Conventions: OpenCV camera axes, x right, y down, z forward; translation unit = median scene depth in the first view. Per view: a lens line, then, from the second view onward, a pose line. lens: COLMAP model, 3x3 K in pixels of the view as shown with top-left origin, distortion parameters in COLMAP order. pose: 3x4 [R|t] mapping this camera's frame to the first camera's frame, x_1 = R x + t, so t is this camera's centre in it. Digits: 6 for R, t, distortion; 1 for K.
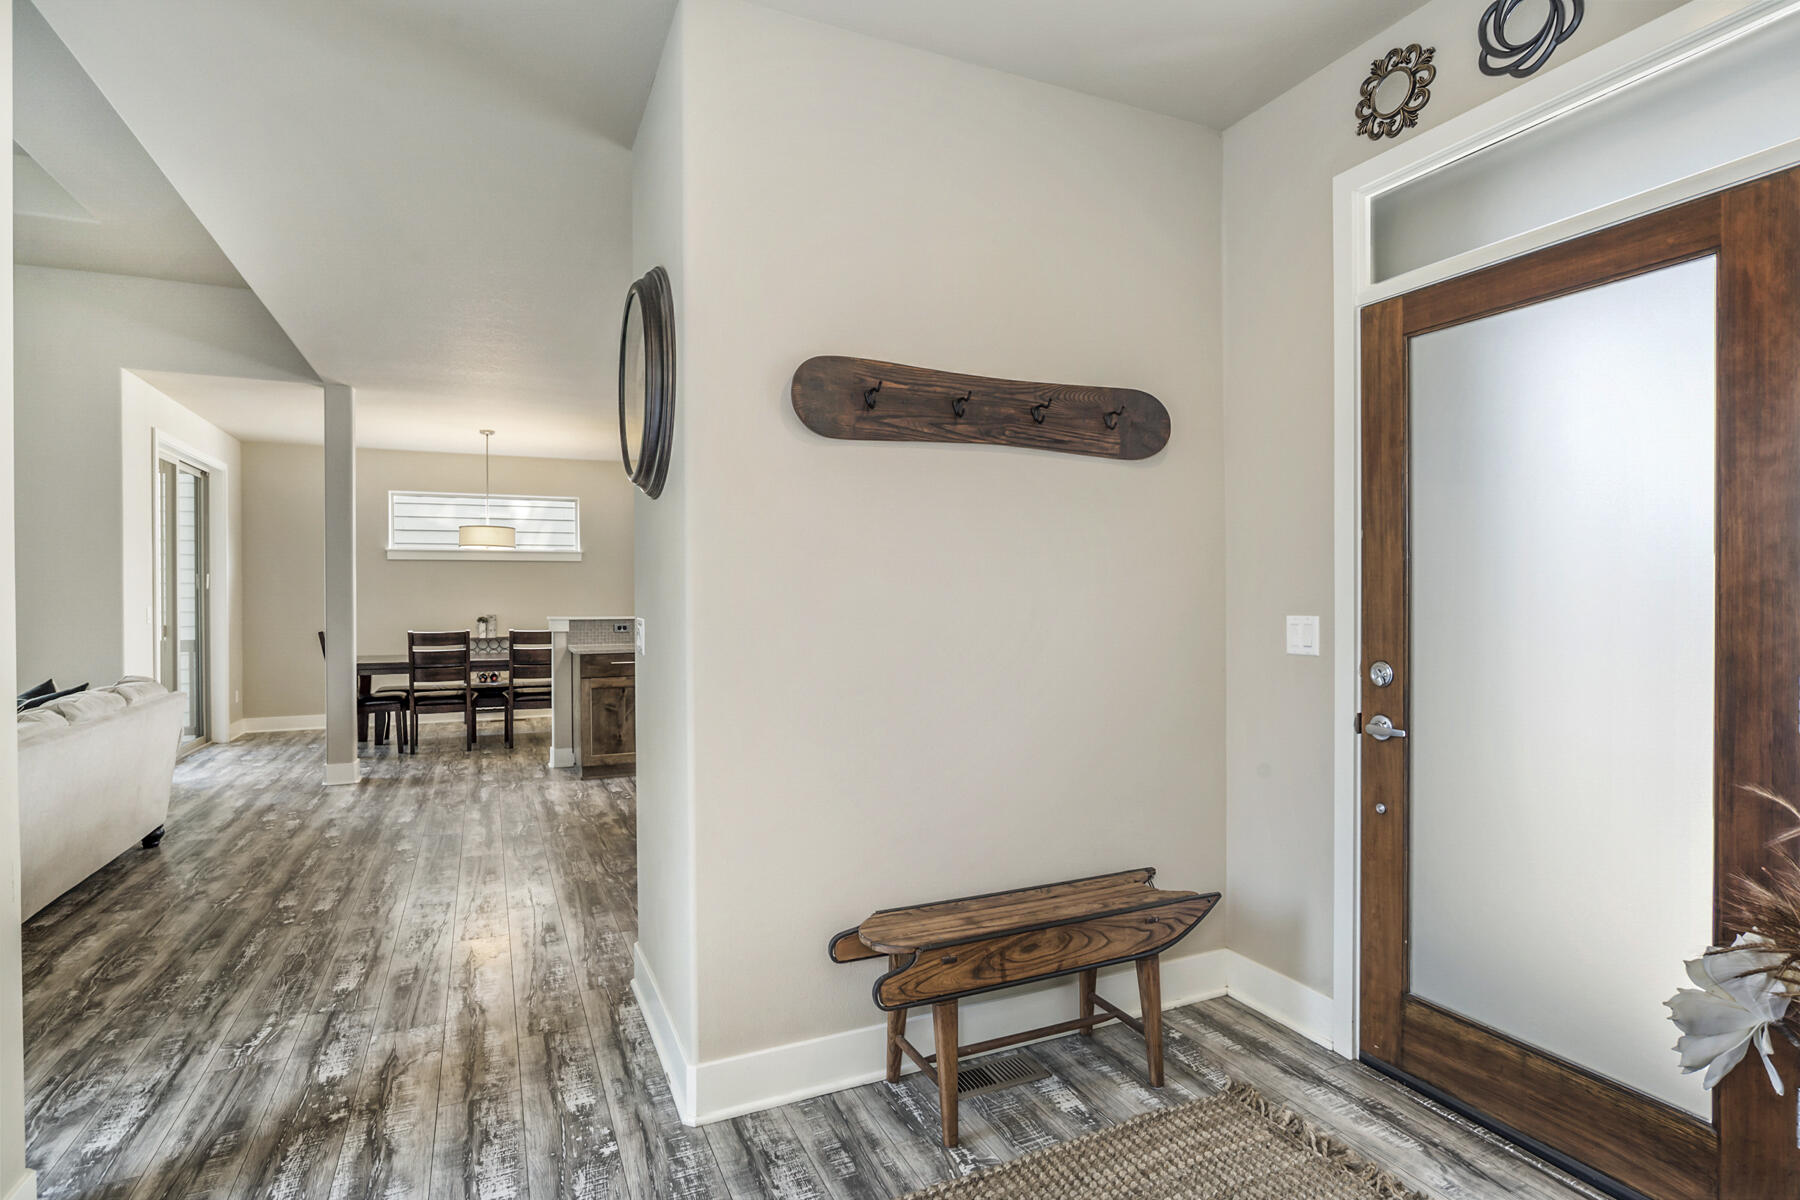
lens RADIAL K [[904.5, 0, 897.0], [0, 904.5, 602.5], [0, 0, 1]] dist [-0.018206, 0.007717]
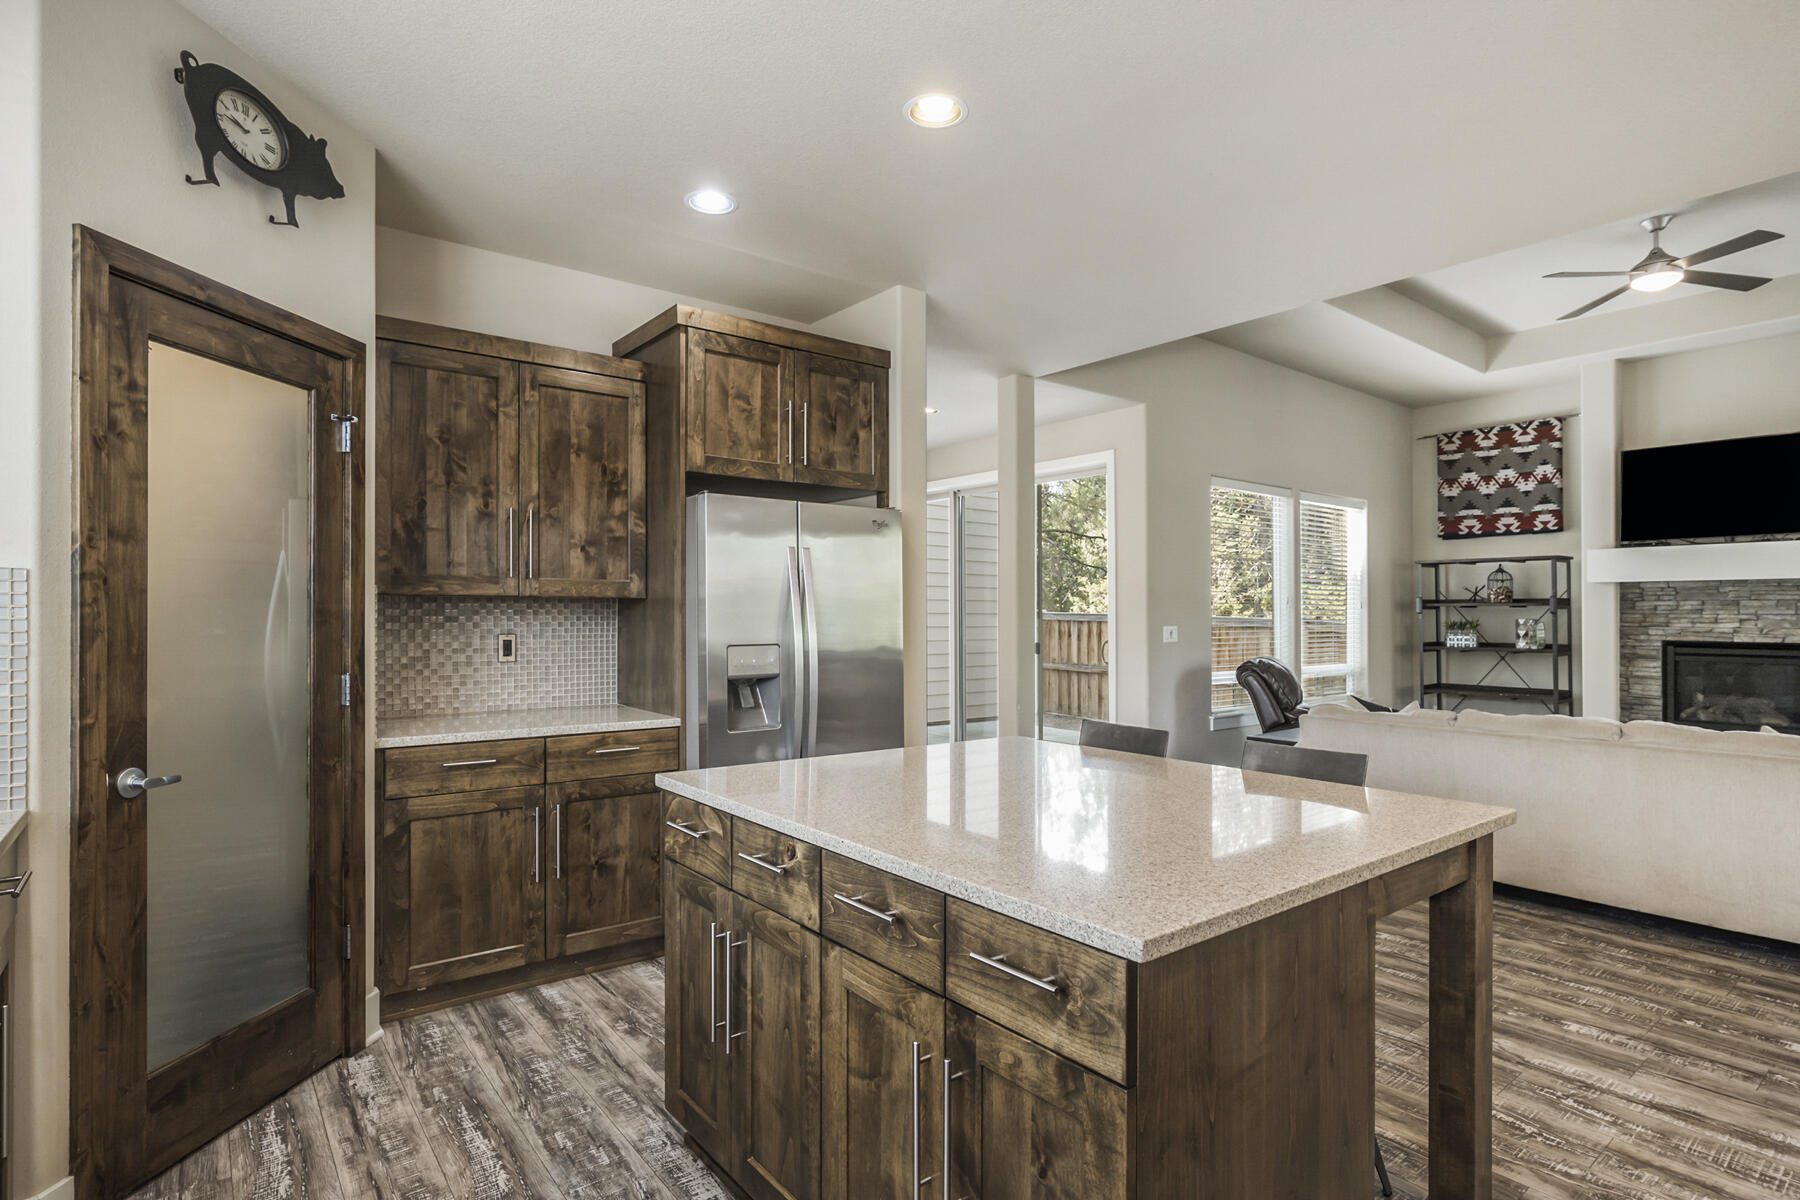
lens RADIAL K [[904.5, 0, 887.2], [0, 904.5, 604.0], [0, 0, 1]] dist [-0.018206, 0.007717]
pose [[-0.974223, -0.000726, -0.225588, 0.061730], [-0.000631, 1.000000, -0.000492, -0.021257], [0.225588, -0.000337, -0.974223, 1.803161]]
